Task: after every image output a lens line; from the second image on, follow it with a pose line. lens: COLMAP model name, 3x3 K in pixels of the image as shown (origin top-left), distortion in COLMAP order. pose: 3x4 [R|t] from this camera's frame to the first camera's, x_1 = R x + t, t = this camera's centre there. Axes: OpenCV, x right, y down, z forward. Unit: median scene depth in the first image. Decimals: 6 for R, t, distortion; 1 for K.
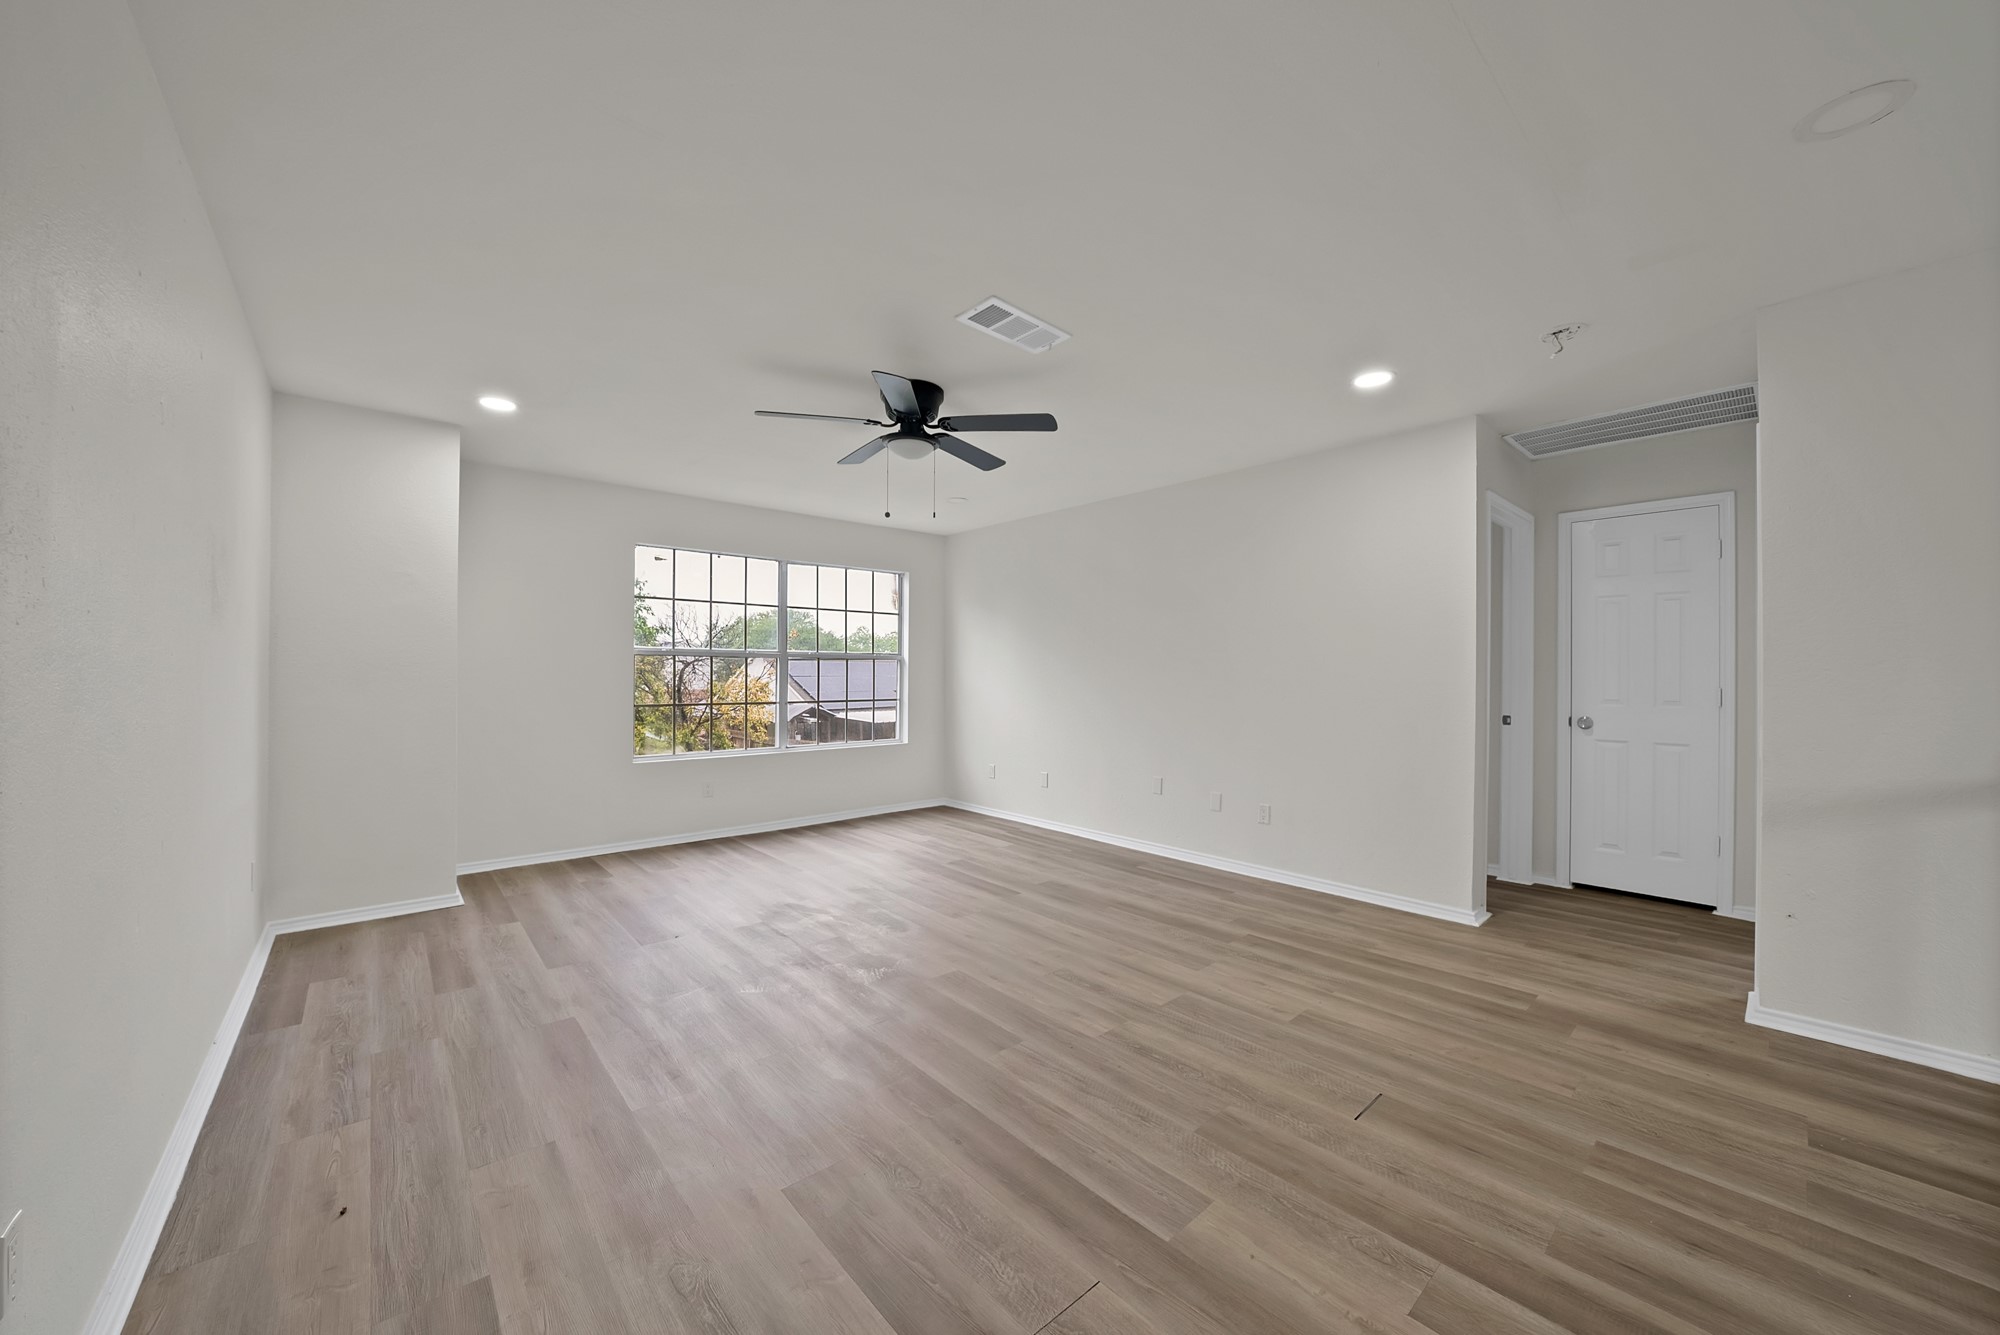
lens RADIAL K [[729.7, 0, 996.3], [0, 729.7, 670.5], [0, 0, 1]] dist [-0.019015, -0.000014]
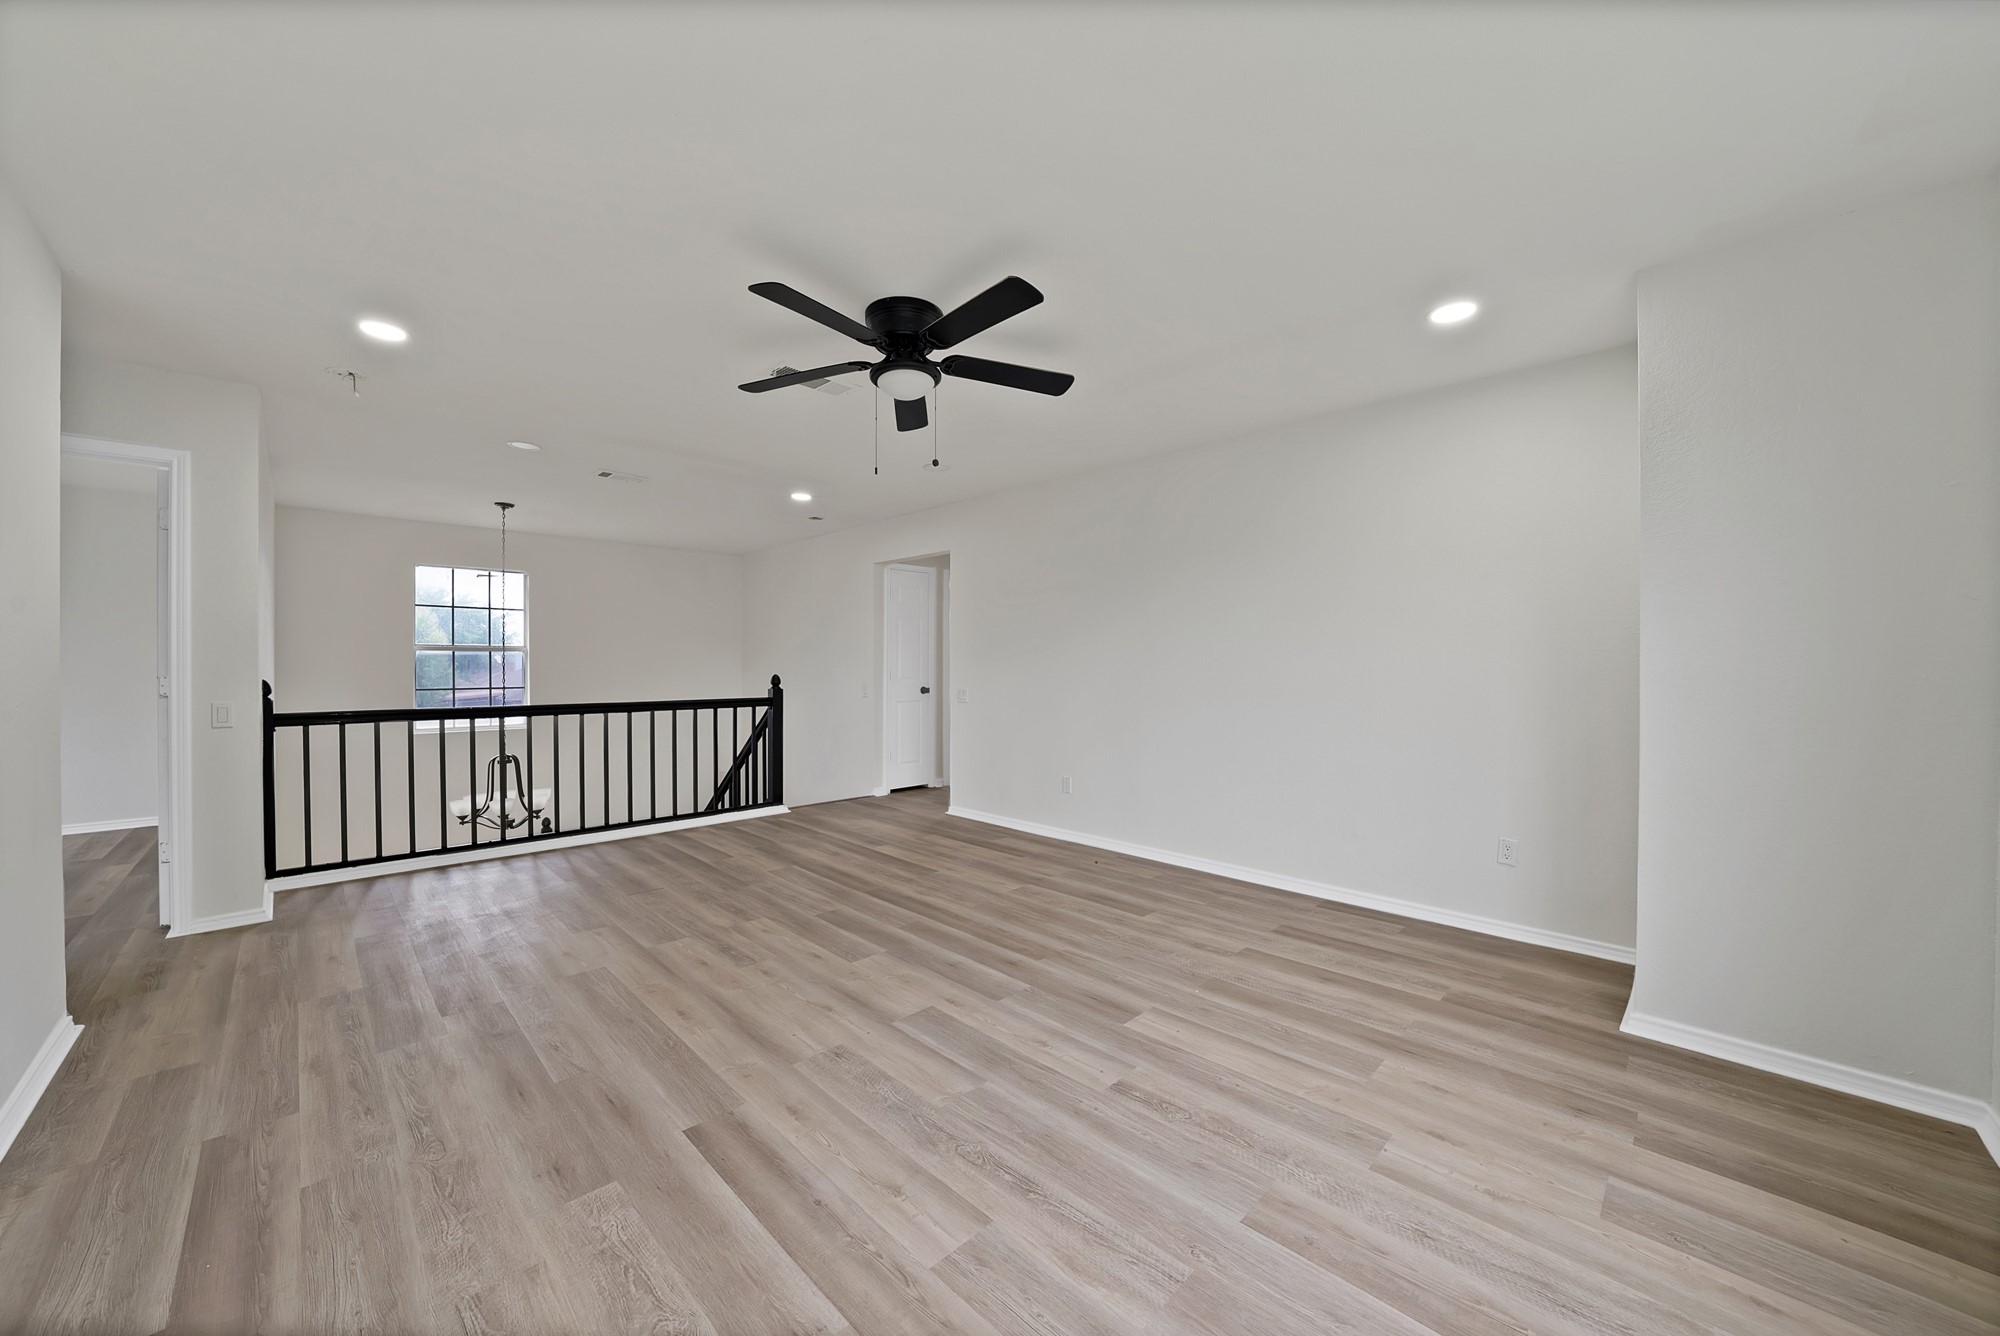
lens RADIAL K [[729.7, 0, 996.3], [0, 729.7, 671.0], [0, 0, 1]] dist [-0.019015, -0.000014]
pose [[-0.997688, -0.004206, -0.067826, -0.189437], [-0.004318, 0.999990, 0.001499, 0.012280], [0.067819, 0.001788, -0.997696, 2.094758]]
